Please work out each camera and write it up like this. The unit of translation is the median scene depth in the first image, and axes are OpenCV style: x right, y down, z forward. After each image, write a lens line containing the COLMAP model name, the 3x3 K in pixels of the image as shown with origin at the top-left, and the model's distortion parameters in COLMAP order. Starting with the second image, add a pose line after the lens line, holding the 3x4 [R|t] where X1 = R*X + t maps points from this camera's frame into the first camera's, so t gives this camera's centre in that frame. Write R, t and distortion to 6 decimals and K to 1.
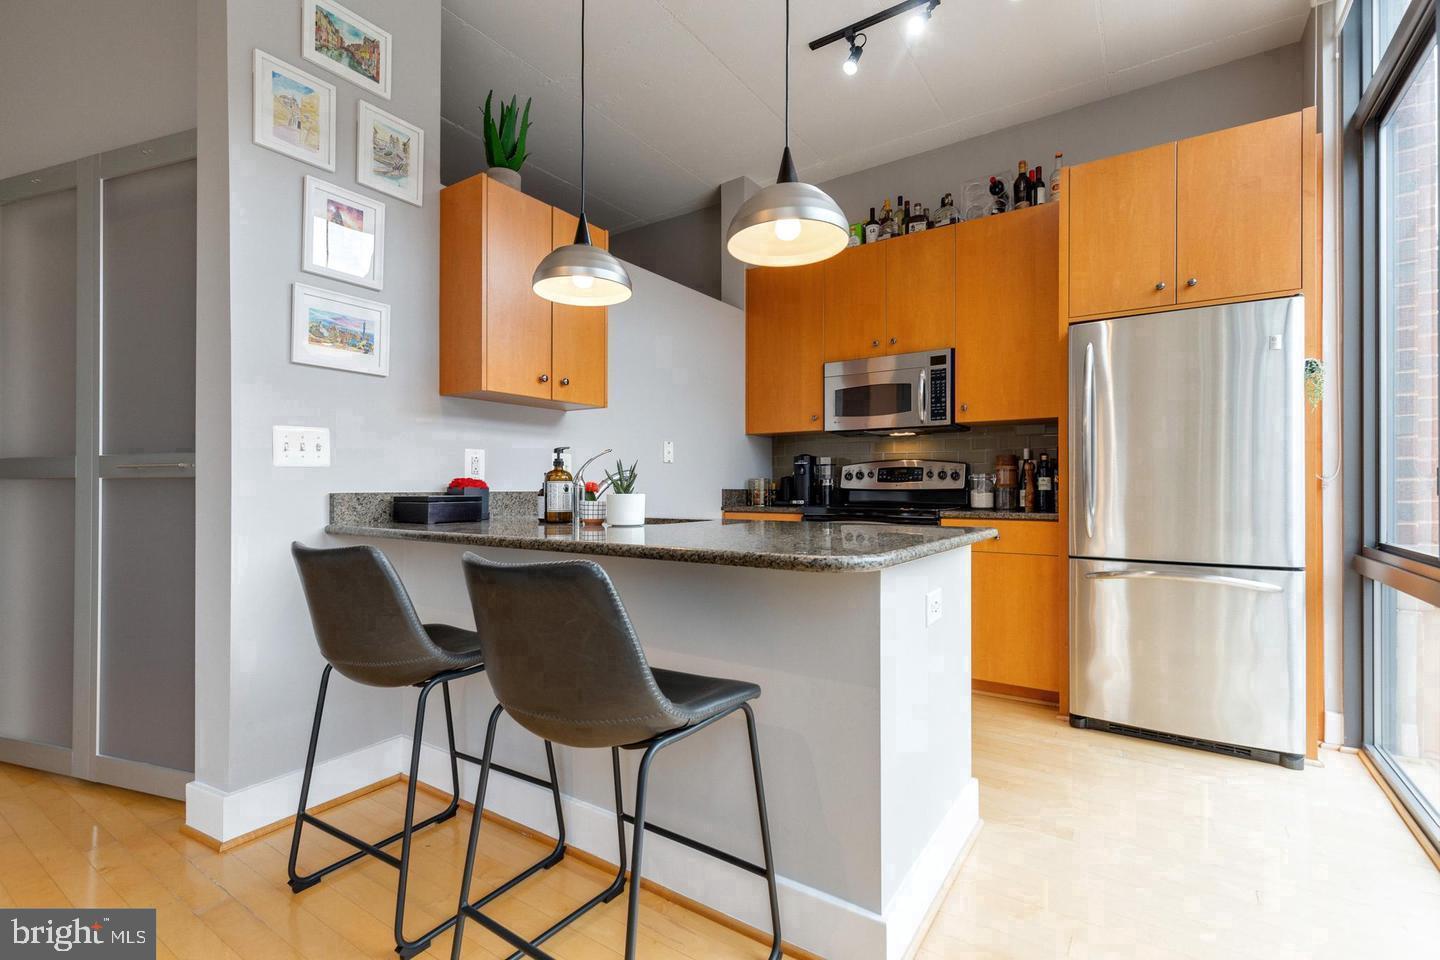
lens RADIAL K [[656.4, 0, 710.0], [0, 656.4, 481.7], [0, 0, 1]] dist [0.000683, 0.000242]
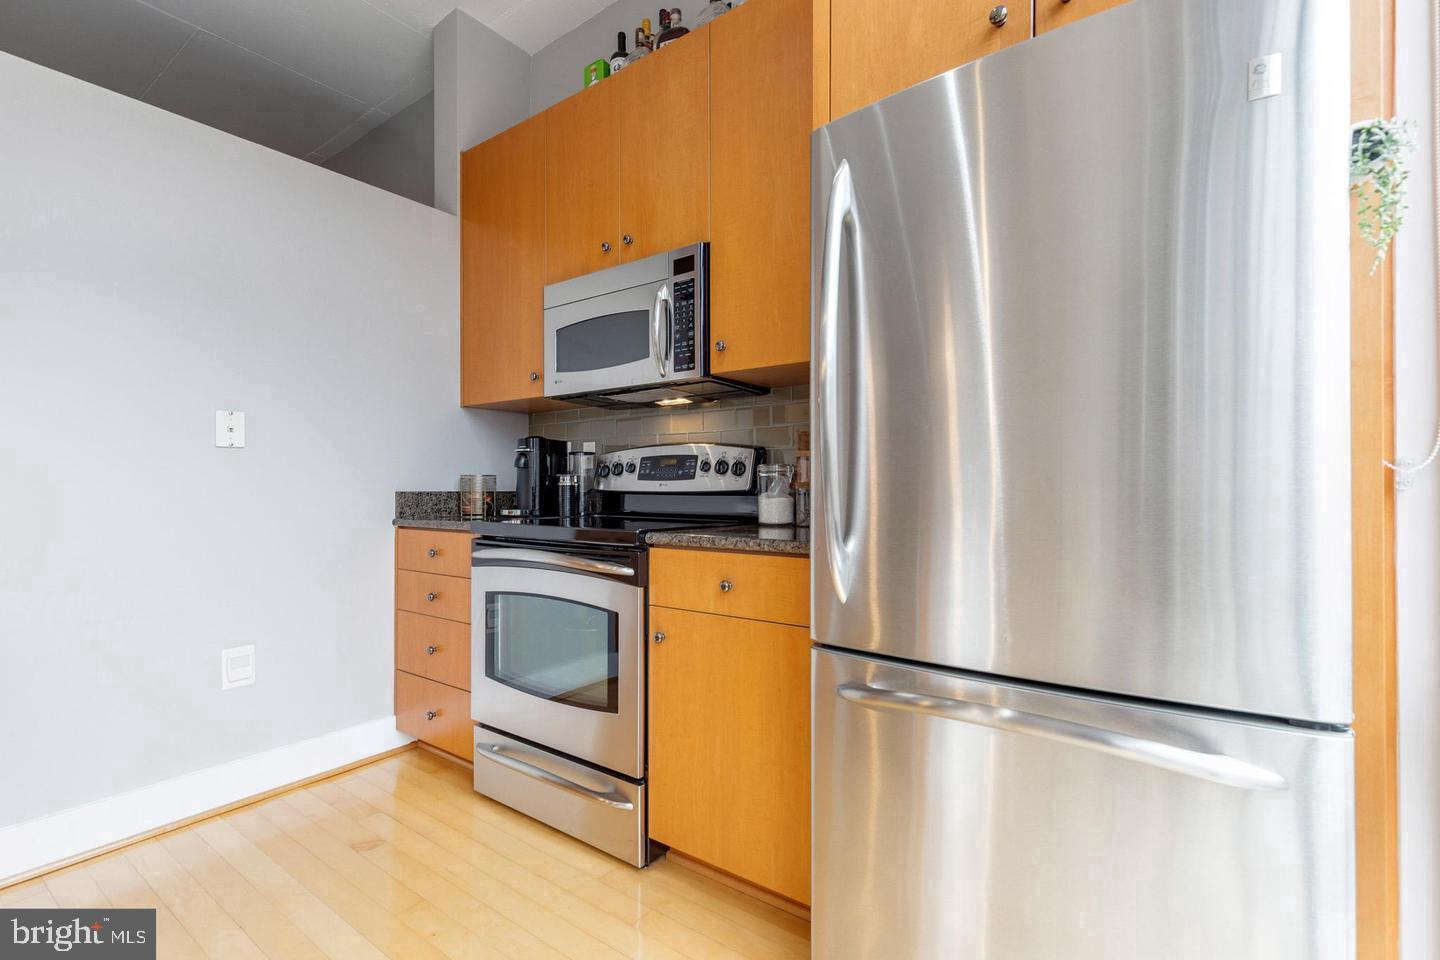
lens RADIAL K [[654.3, 0, 720.0], [0, 654.3, 480.0], [0, 0, 1]] dist [0.010915, -0.000421]
pose [[0.999774, -0.002366, -0.021109, 0.373244], [0.002336, 0.999996, -0.001467, 0.001988], [0.021113, 0.001417, 0.999776, 0.414681]]
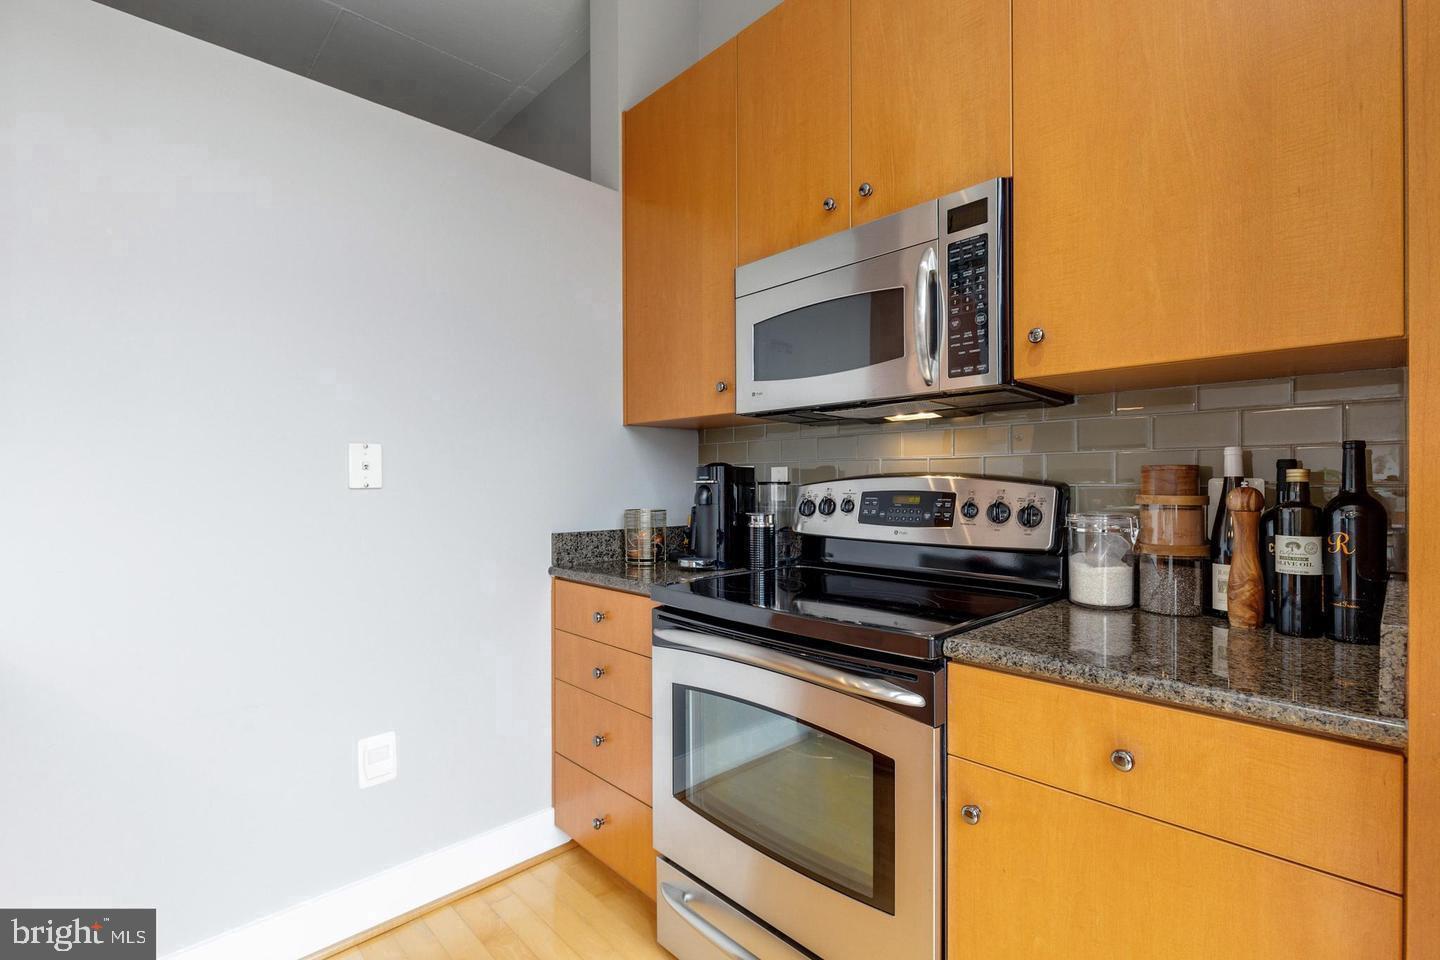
lens RADIAL K [[651.5, 0, 720.0], [0, 651.5, 480.0], [0, 0, 1]] dist [0.000607, 0.000069]
pose [[0.980508, -0.005108, -0.196413, 0.269137], [0.006154, 0.999970, 0.004714, -0.034590], [0.196383, -0.005831, 0.980510, 0.578370]]
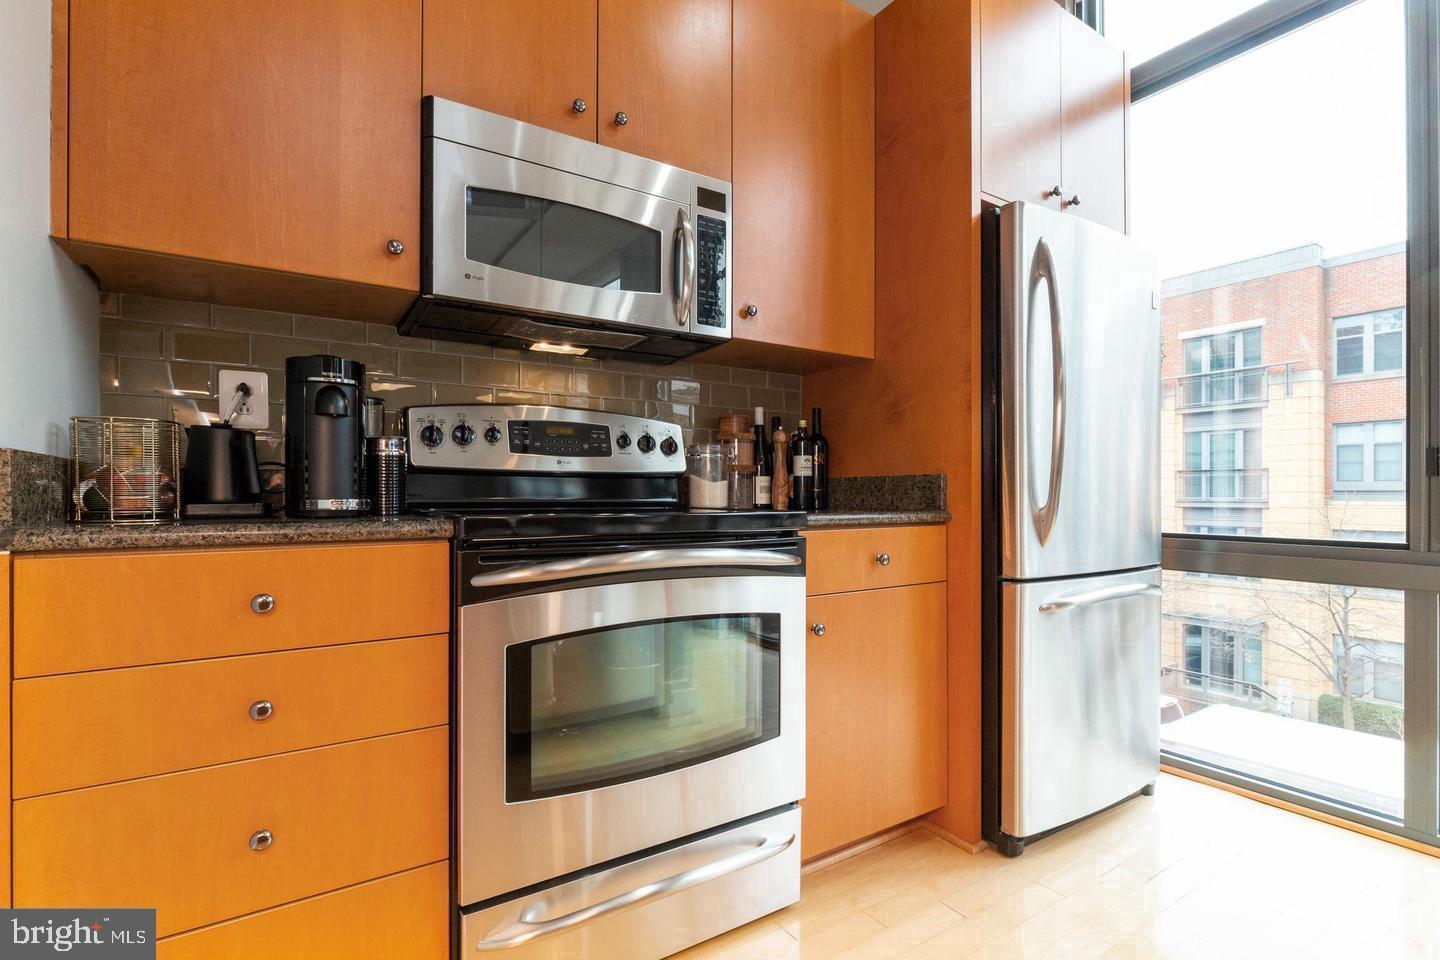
lens RADIAL K [[675.0, 0, 723.5], [0, 675.0, 487.8], [0, 0, 1]] dist [0.000215, 0.000035]
pose [[0.371728, 0.008127, 0.928306, -0.098746], [-0.006803, 0.999959, -0.006030, 0.026077], [-0.928317, -0.004073, 0.371768, 0.773544]]
